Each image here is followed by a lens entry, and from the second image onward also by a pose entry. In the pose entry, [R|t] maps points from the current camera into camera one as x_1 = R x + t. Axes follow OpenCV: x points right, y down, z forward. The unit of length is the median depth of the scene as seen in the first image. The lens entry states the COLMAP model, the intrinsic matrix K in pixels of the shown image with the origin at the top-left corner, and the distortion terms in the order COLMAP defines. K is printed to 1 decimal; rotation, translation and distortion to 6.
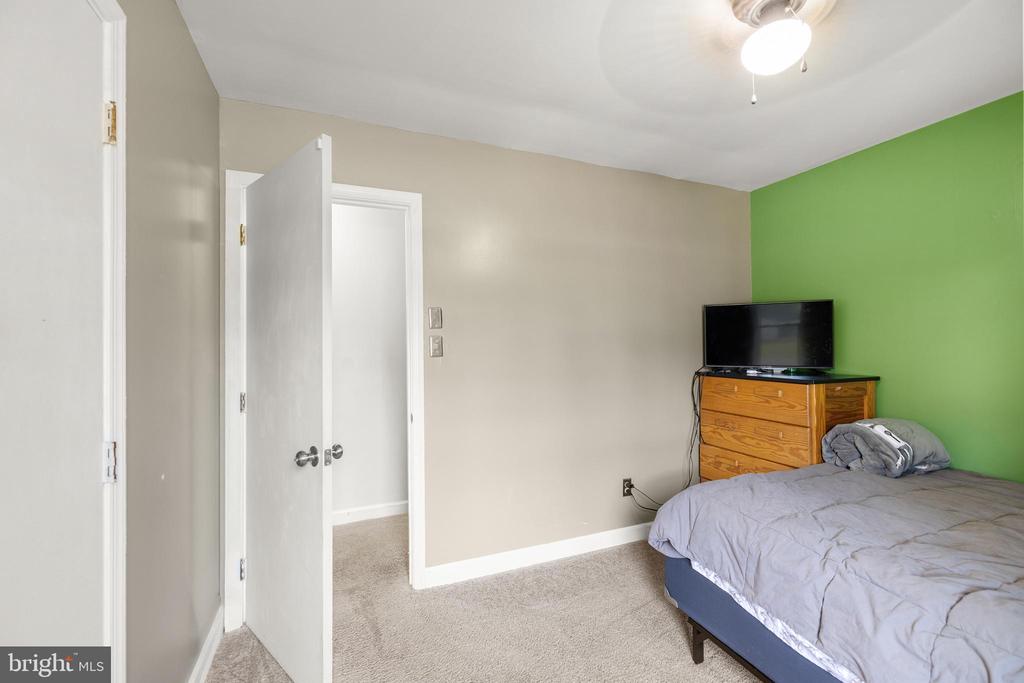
lens RADIAL K [[433.4, 0, 511.3], [0, 433.4, 339.0], [0, 0, 1]] dist [0.003516, -0.000580]
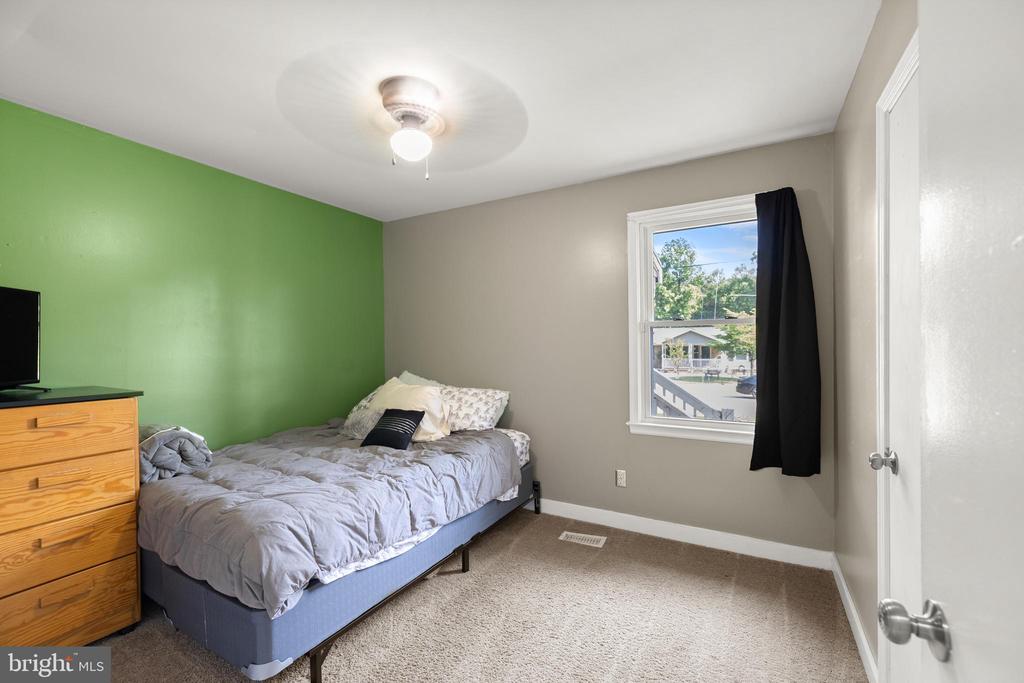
lens RADIAL K [[433.4, 0, 510.1], [0, 433.4, 344.7], [0, 0, 1]] dist [0.003516, -0.000580]
pose [[-0.607097, 0.004445, 0.794616, -0.419442], [0.006081, 0.999981, -0.000948, 0.008065], [-0.794605, 0.004256, -0.607112, 0.911293]]
